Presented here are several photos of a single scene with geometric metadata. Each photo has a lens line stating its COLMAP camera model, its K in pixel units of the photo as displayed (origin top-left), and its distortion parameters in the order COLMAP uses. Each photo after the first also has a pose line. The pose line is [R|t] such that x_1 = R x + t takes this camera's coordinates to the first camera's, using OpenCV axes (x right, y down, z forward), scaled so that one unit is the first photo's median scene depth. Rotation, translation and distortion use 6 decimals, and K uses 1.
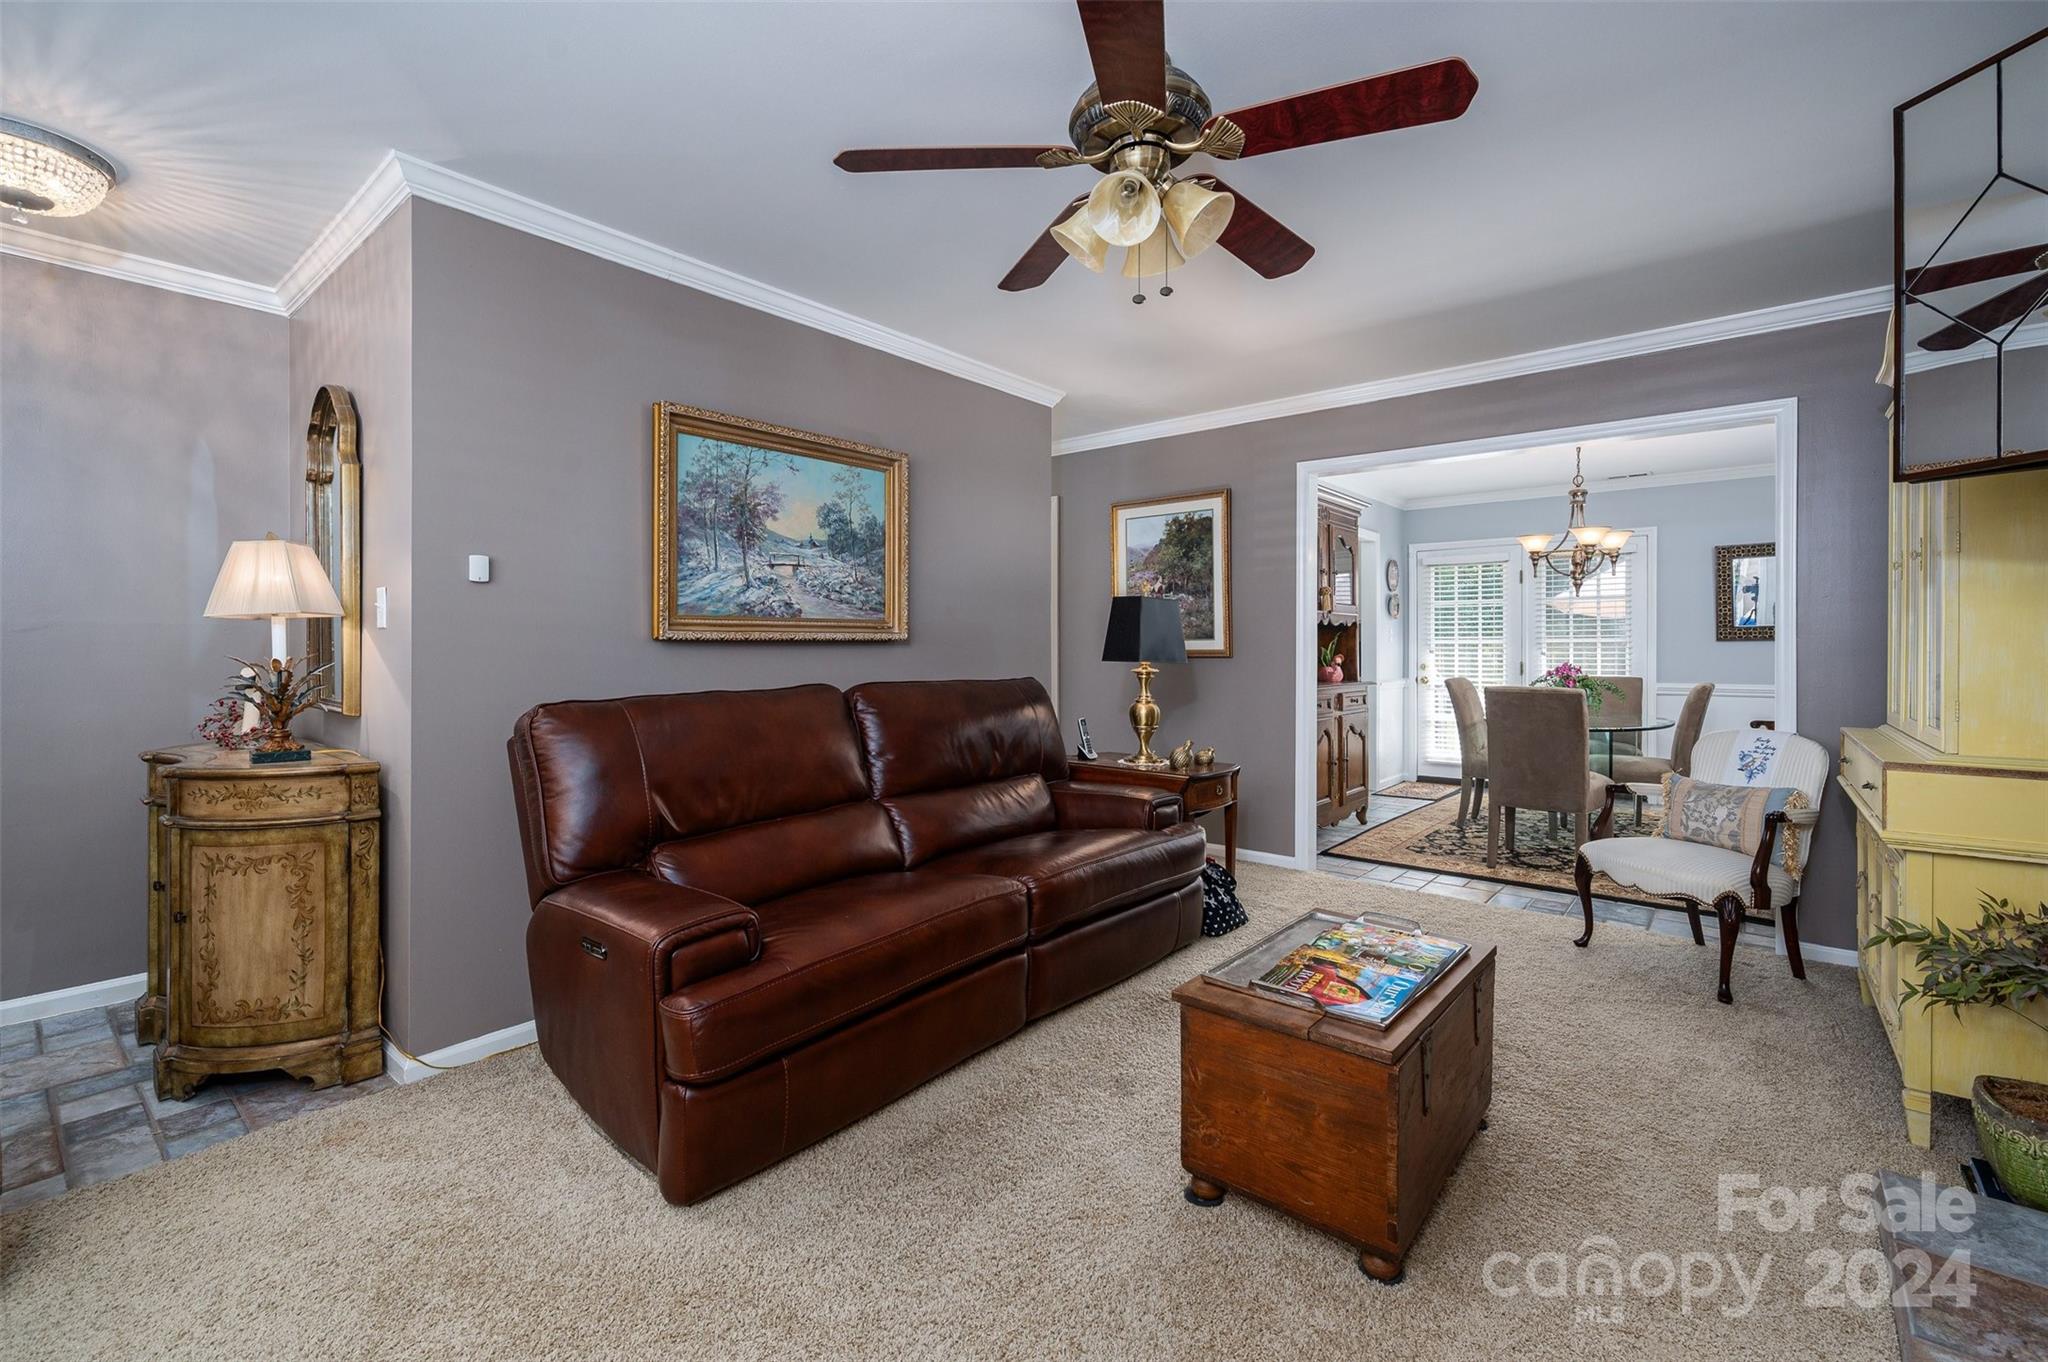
lens RADIAL K [[885.2, 0, 1022.3], [0, 885.2, 651.1], [0, 0, 1]] dist [0.001621, -0.000661]
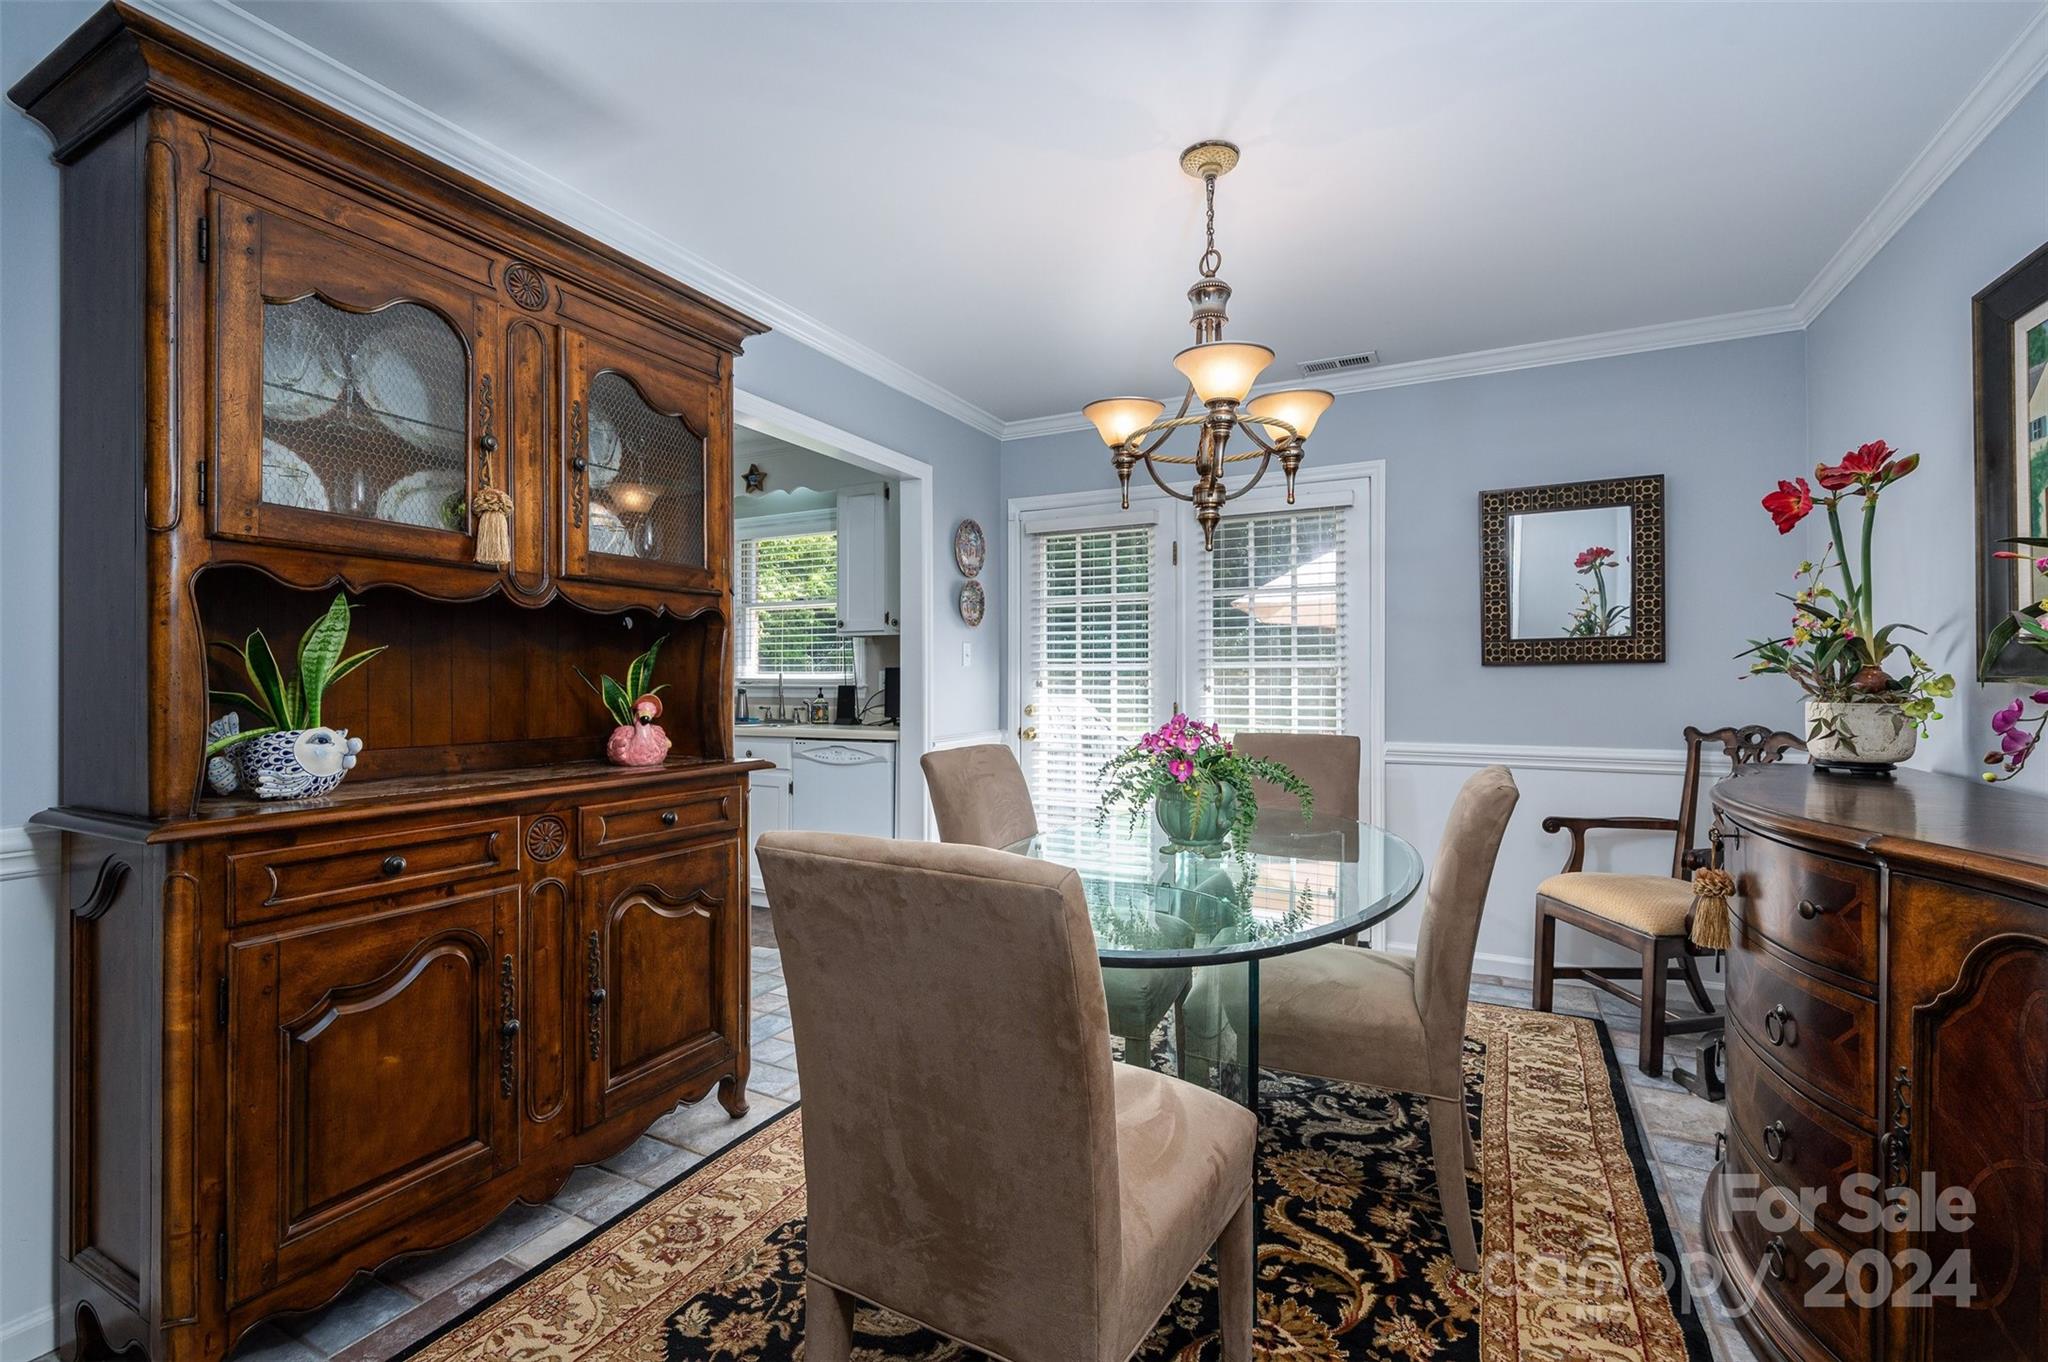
lens RADIAL K [[885.2, 0, 1014.5], [0, 885.2, 679.3], [0, 0, 1]] dist [0.001621, -0.000661]
pose [[0.975790, 0.001773, 0.218704, 0.439478], [-0.001326, 0.999997, -0.002187, -0.001832], [-0.218708, 0.001844, 0.975789, 0.607881]]
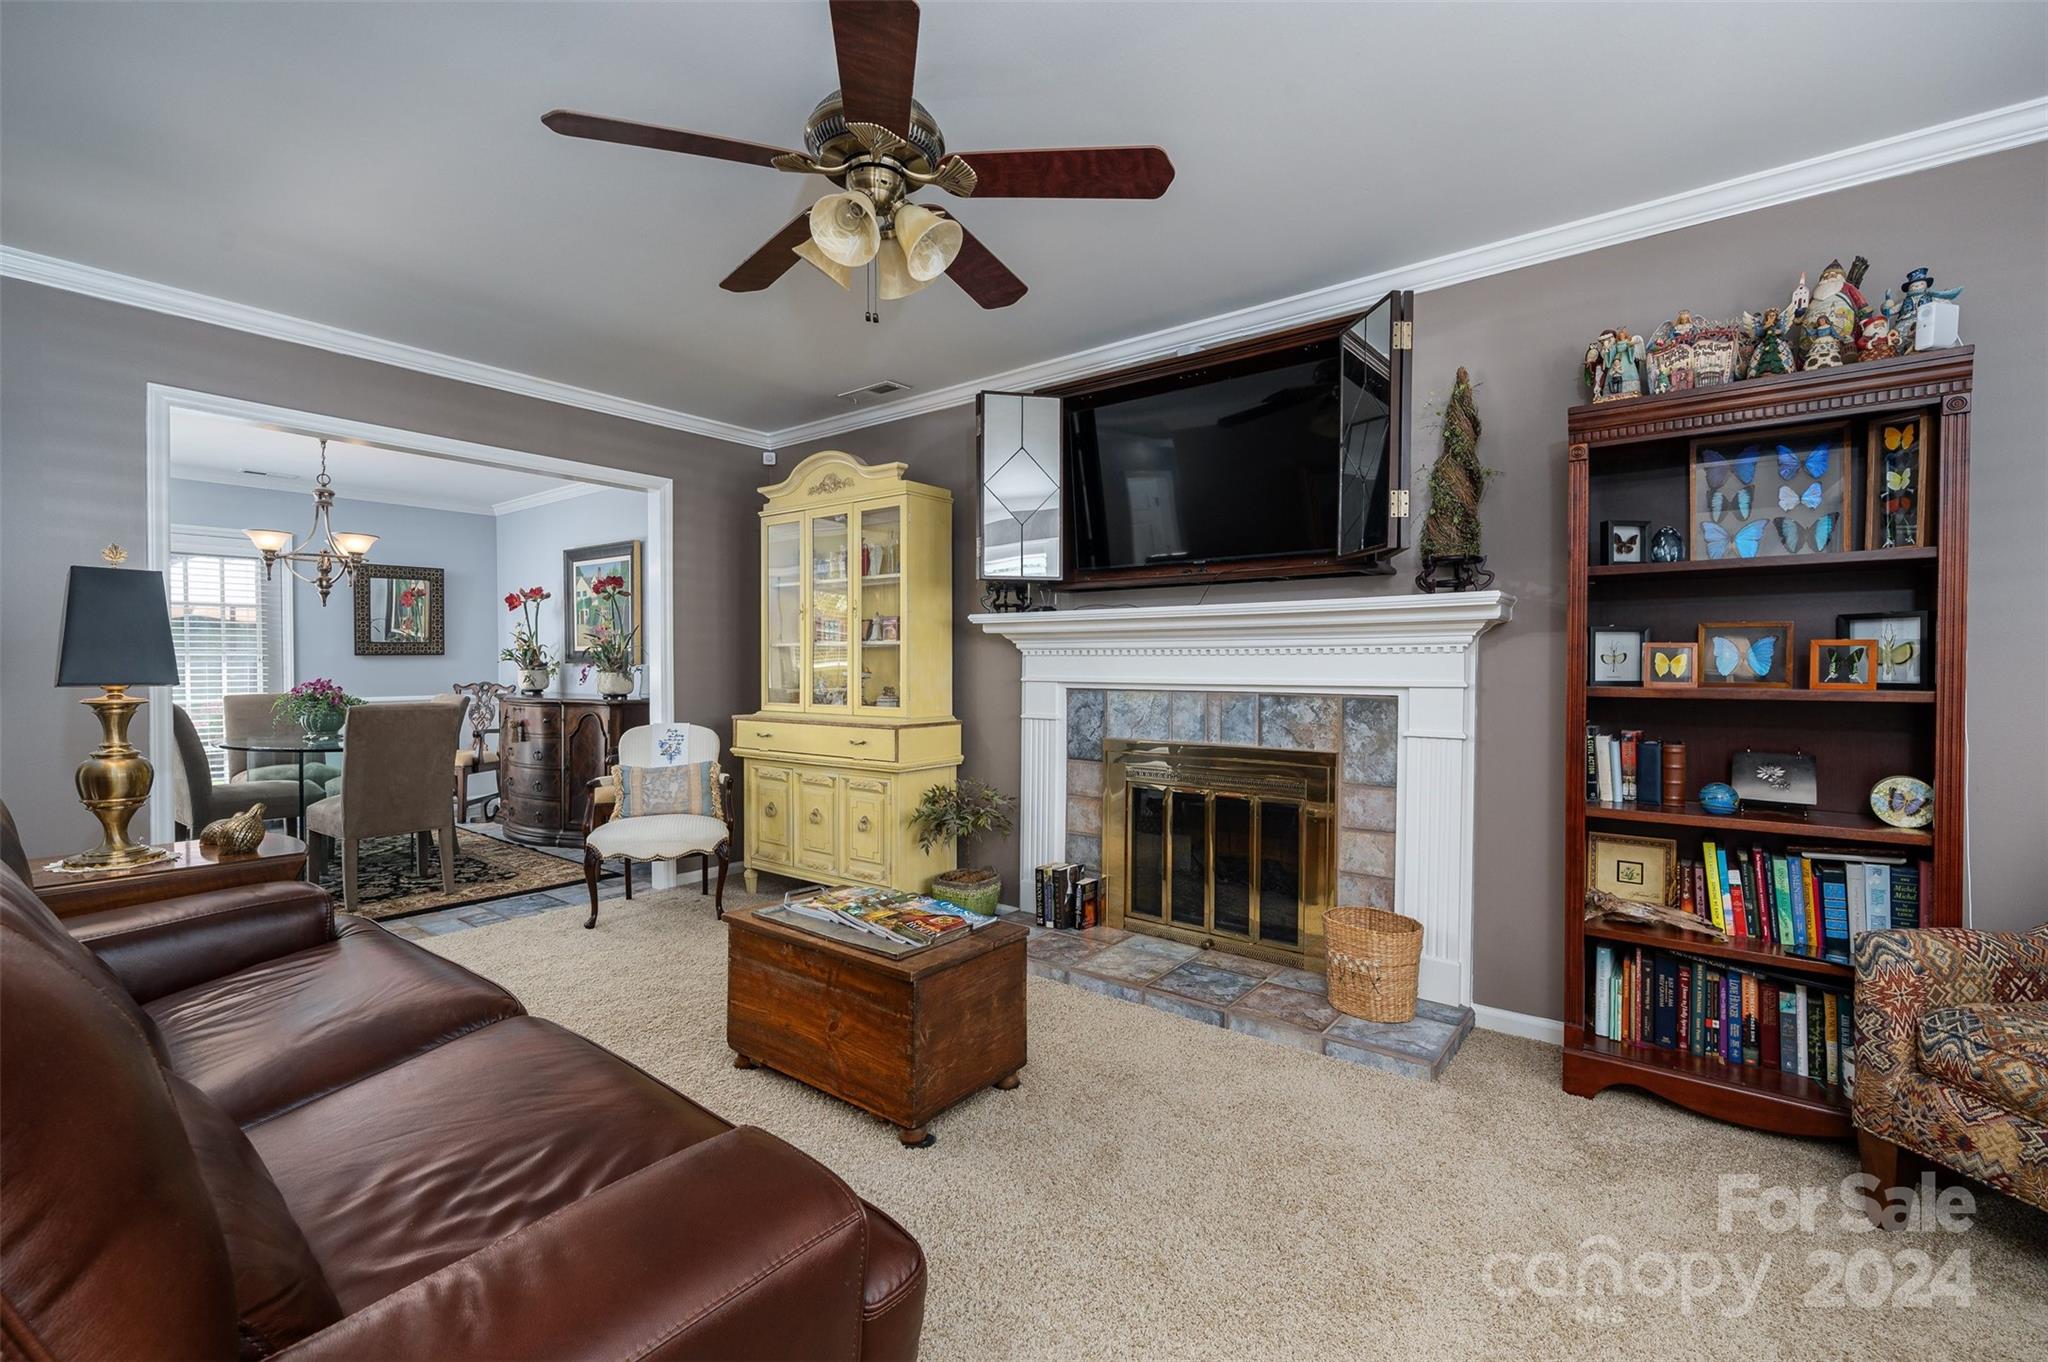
lens RADIAL K [[885.2, 0, 1022.9], [0, 885.2, 686.0], [0, 0, 1]] dist [0.001621, -0.000661]
pose [[-0.032102, -0.025221, 0.999166, -0.307231], [0.002736, 0.999676, 0.025322, -0.000117], [-0.999481, 0.003547, -0.032023, 0.296764]]
